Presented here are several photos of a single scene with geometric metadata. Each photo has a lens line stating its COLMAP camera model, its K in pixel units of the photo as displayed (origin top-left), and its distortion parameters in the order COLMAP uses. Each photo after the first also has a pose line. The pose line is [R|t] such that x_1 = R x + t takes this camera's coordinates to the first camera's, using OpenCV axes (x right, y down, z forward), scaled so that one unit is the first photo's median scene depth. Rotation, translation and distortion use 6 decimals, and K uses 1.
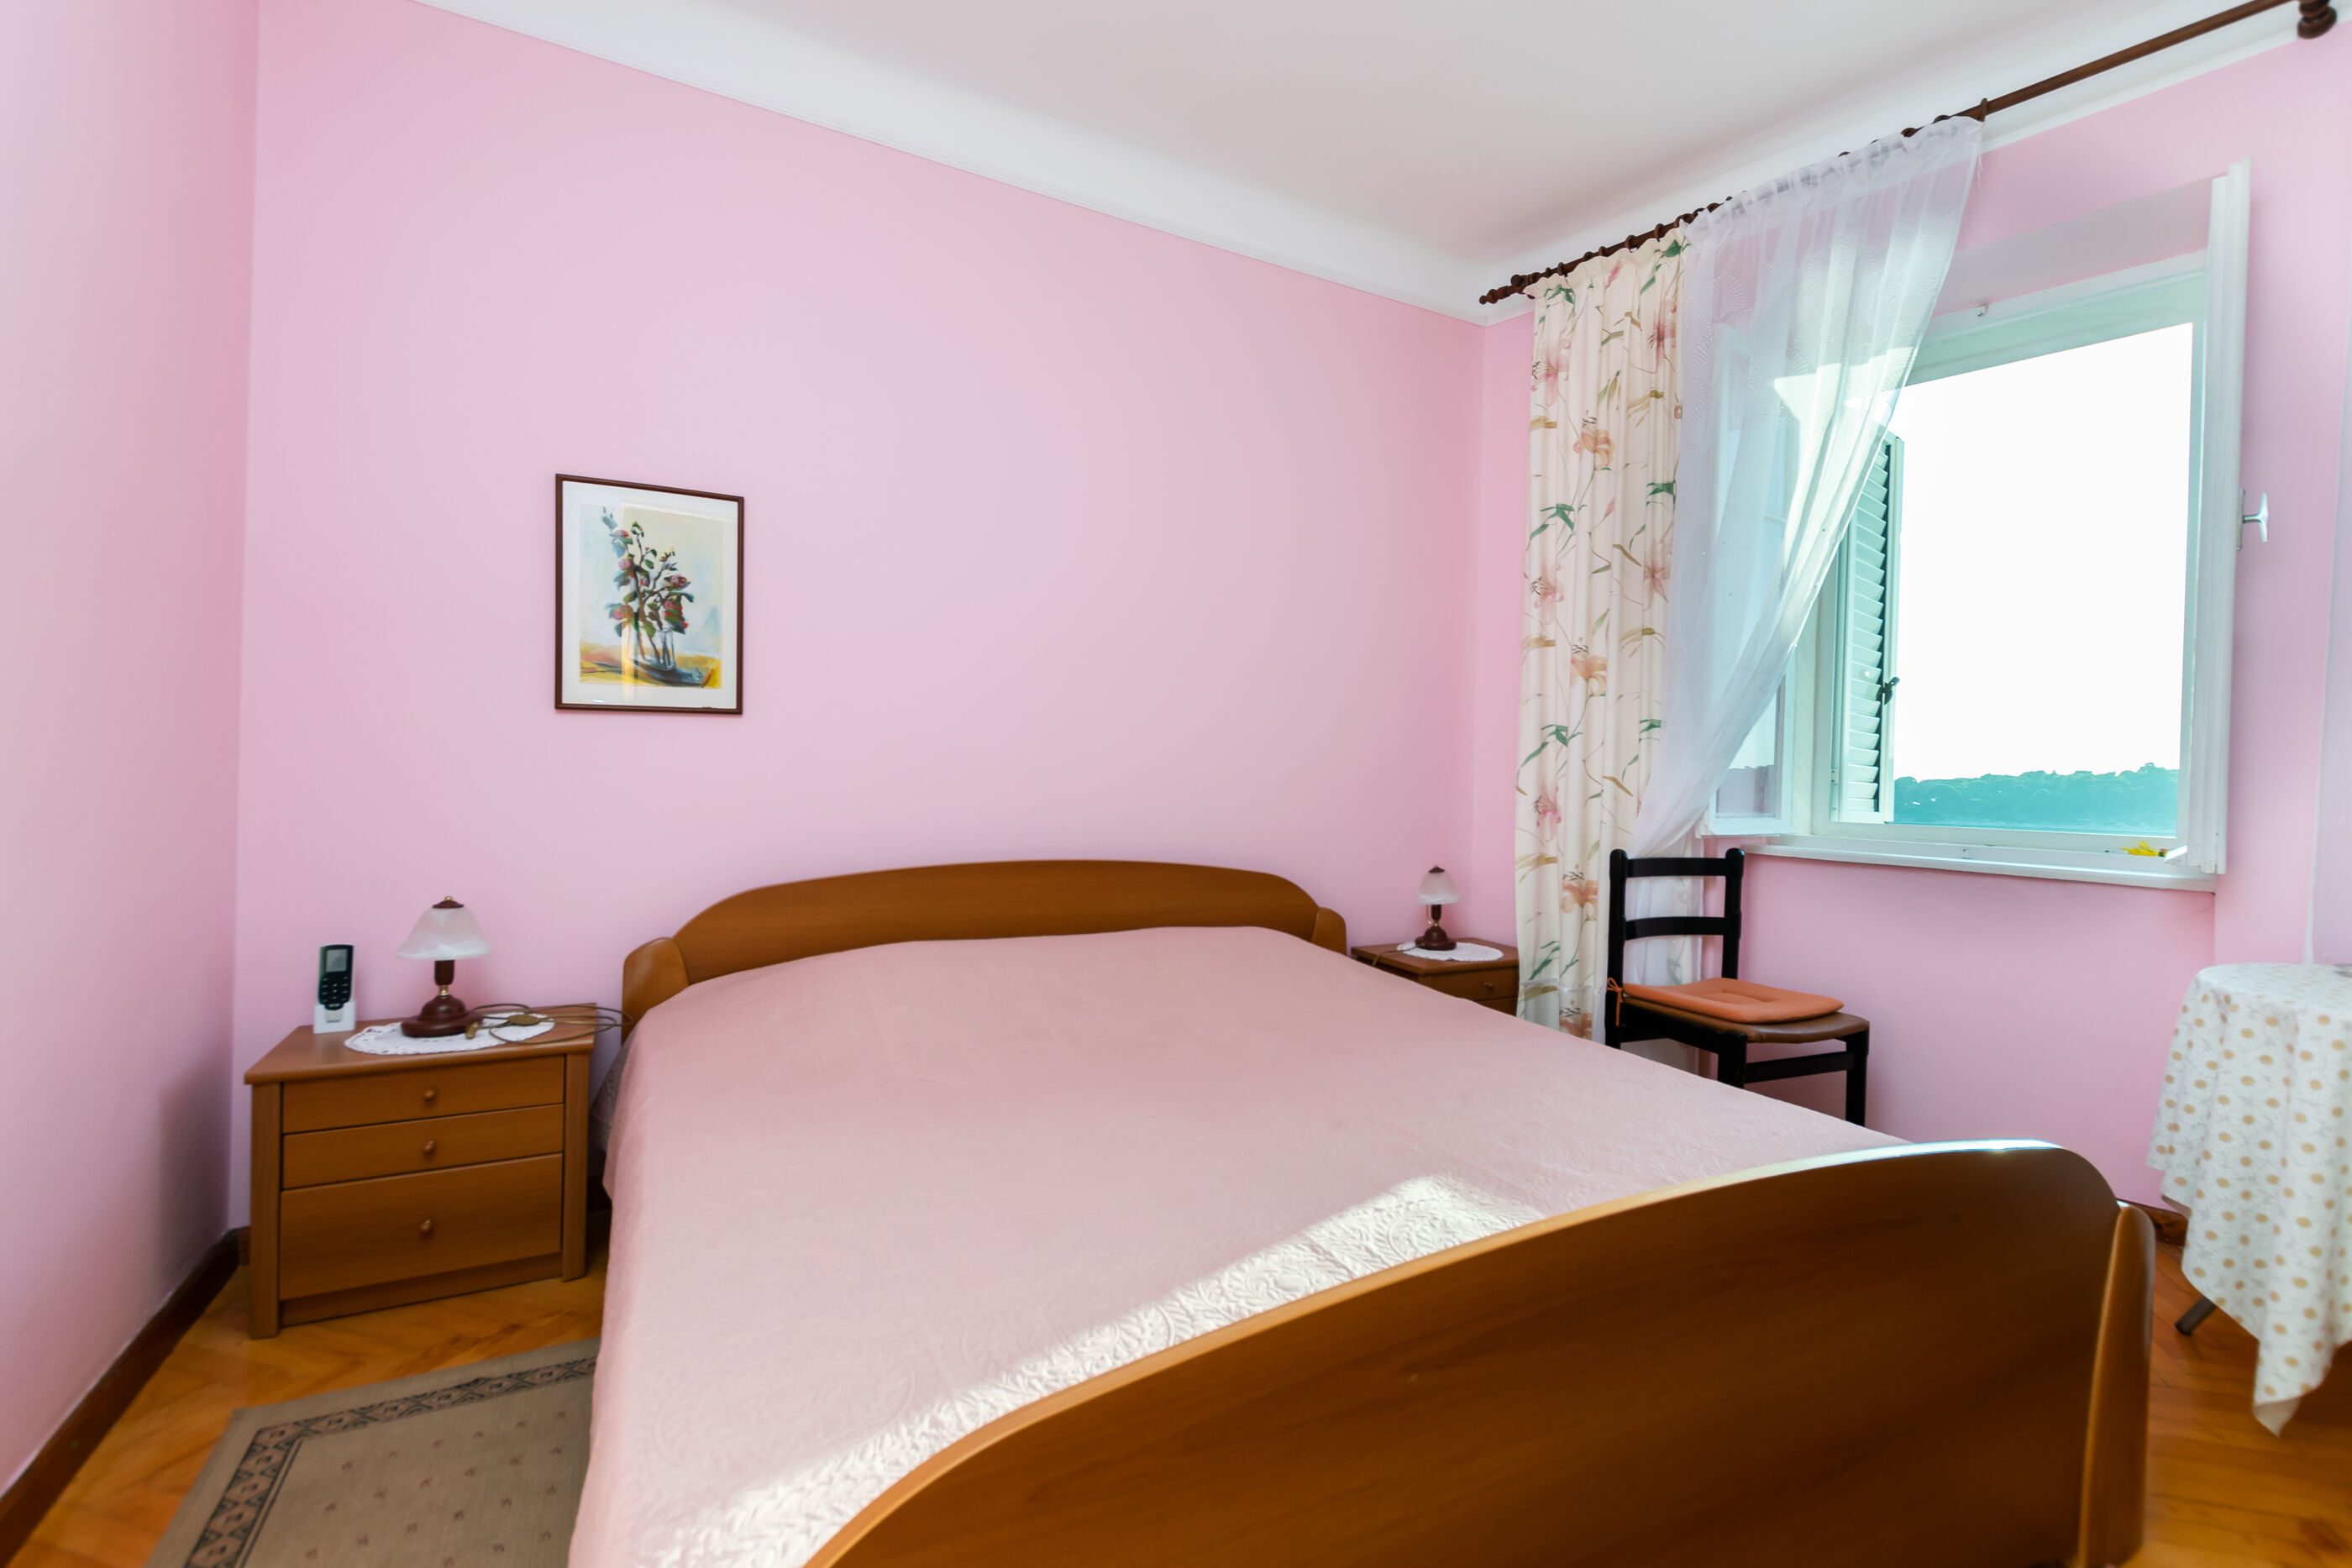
lens RADIAL K [[1028.8, 0, 1205.2], [0, 1028.8, 780.0], [0, 0, 1]] dist [0.001076, -0.000310]
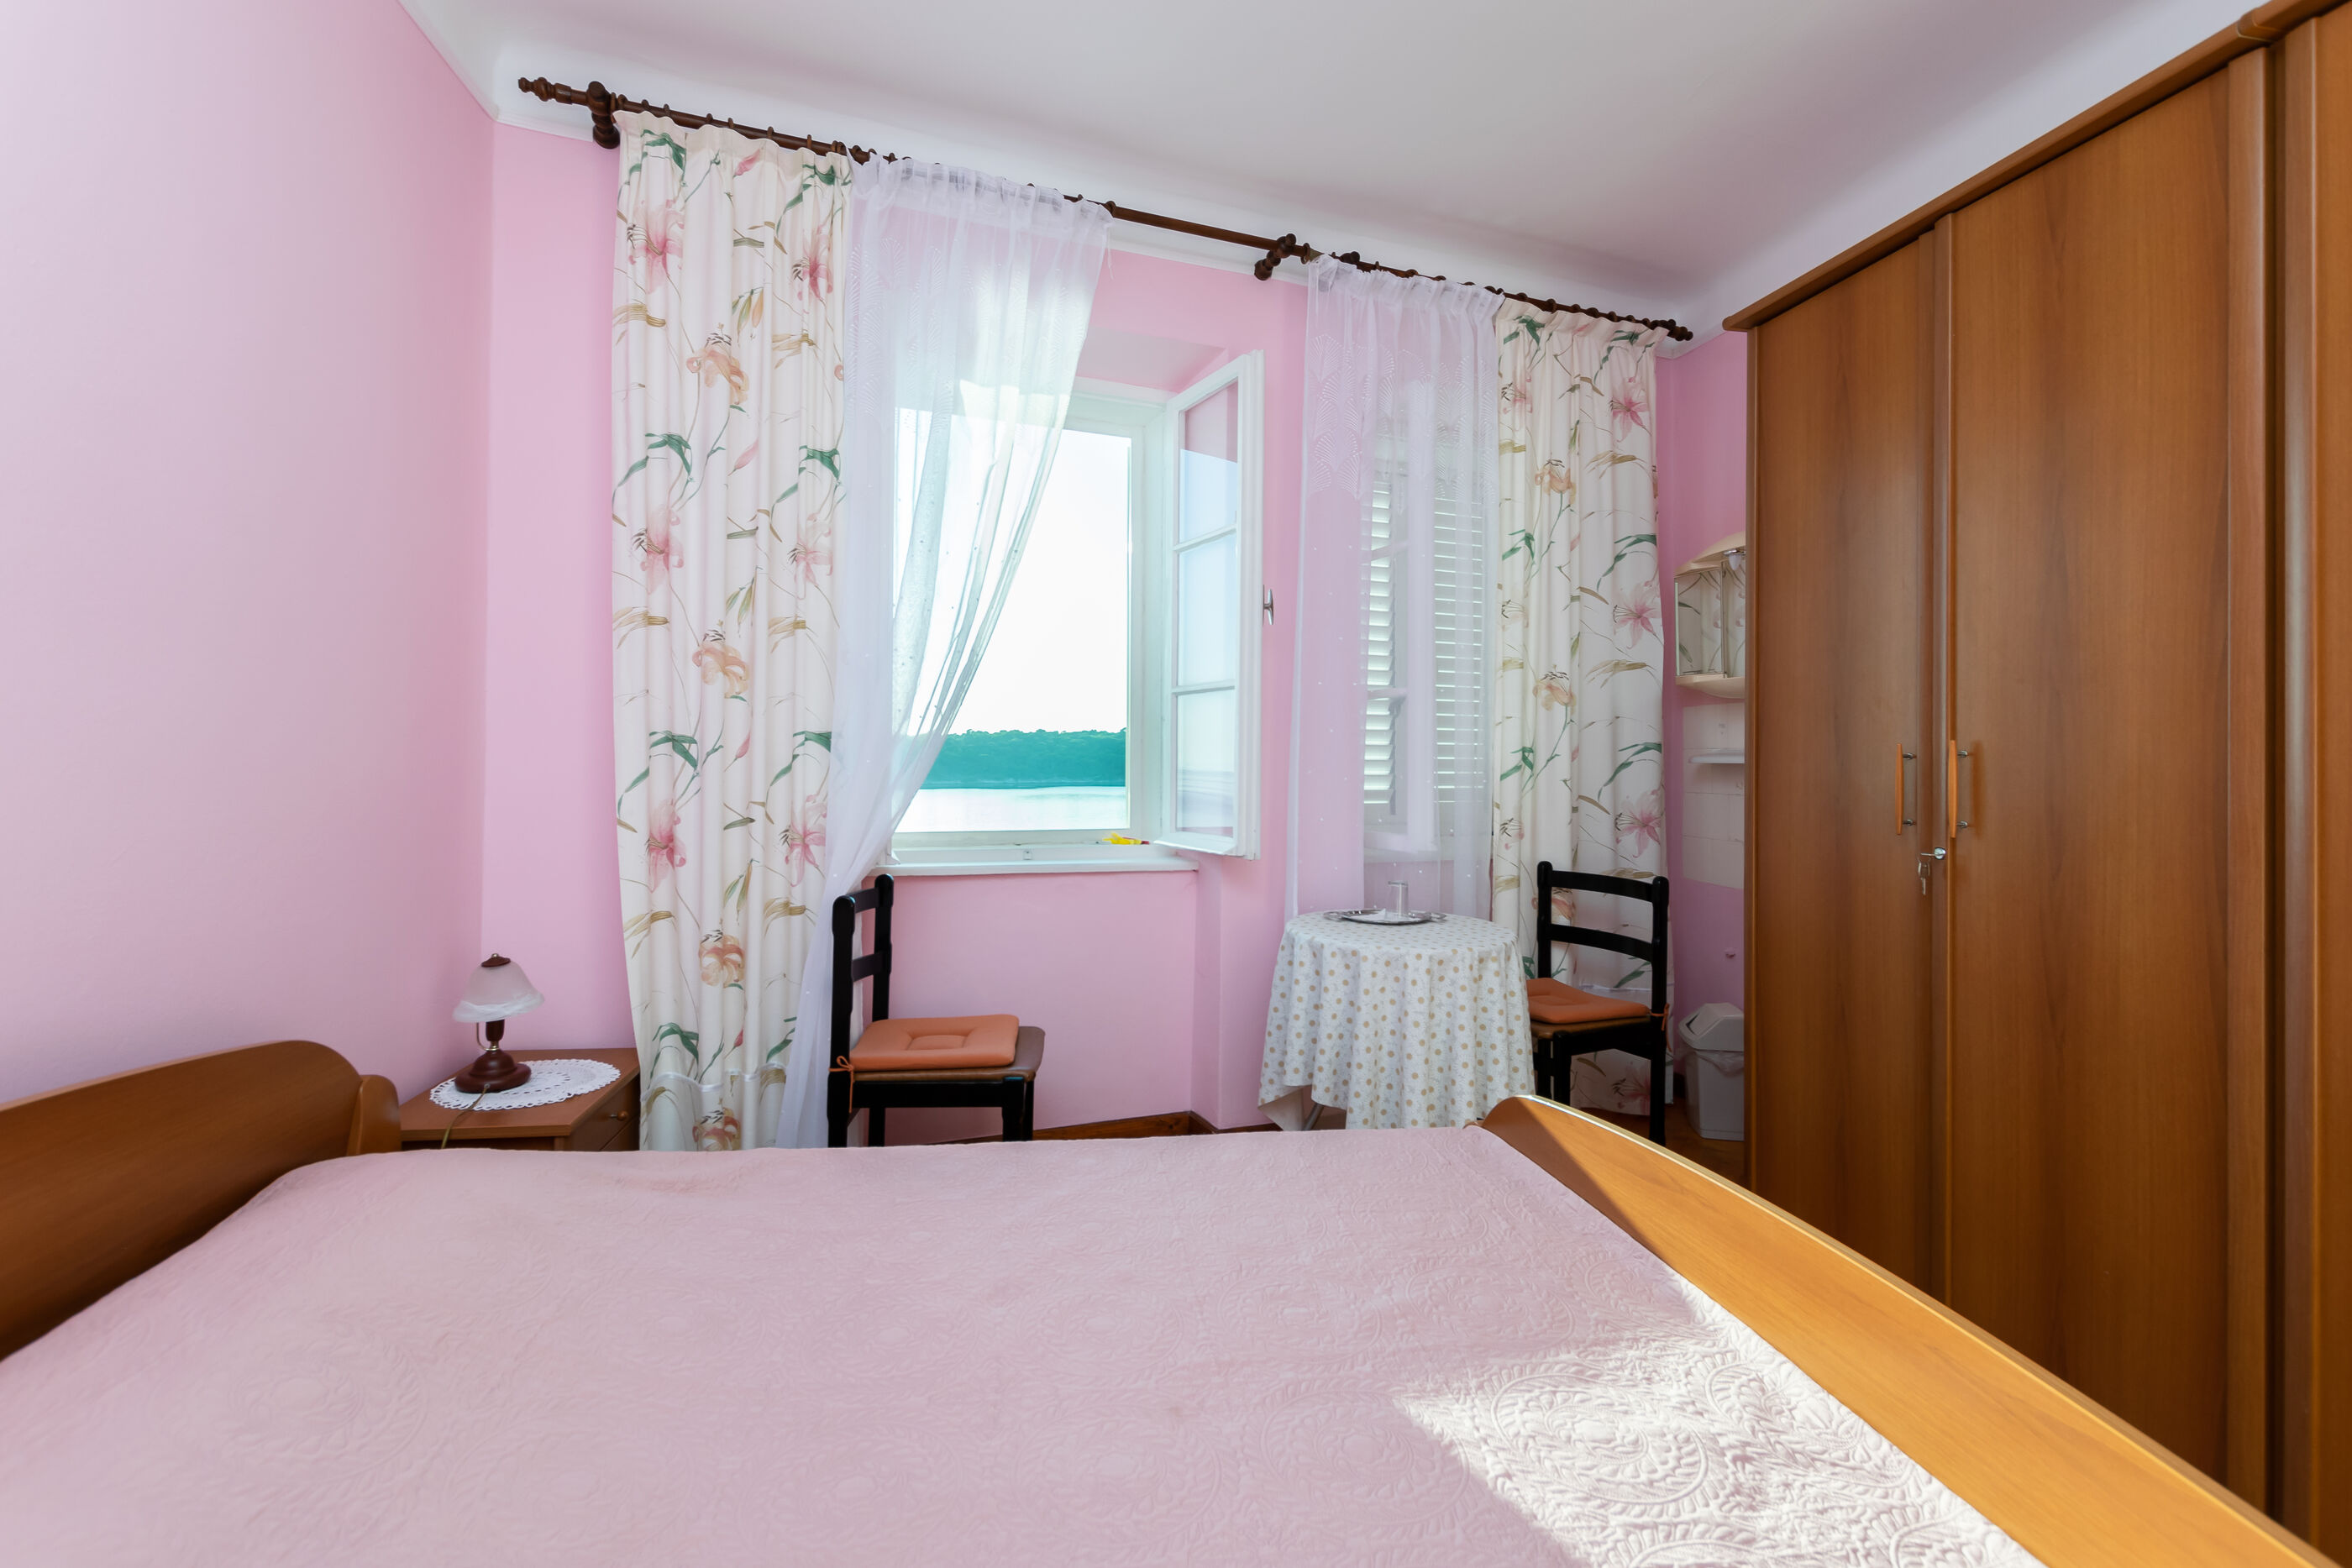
lens RADIAL K [[1028.8, 0, 1205.2], [0, 1028.8, 780.0], [0, 0, 1]] dist [0.001076, -0.000310]
pose [[0.346927, -0.001393, 0.937891, -0.226303], [0.015133, 0.999877, -0.004112, -0.011398], [-0.937770, 0.015620, 0.346905, 0.414942]]
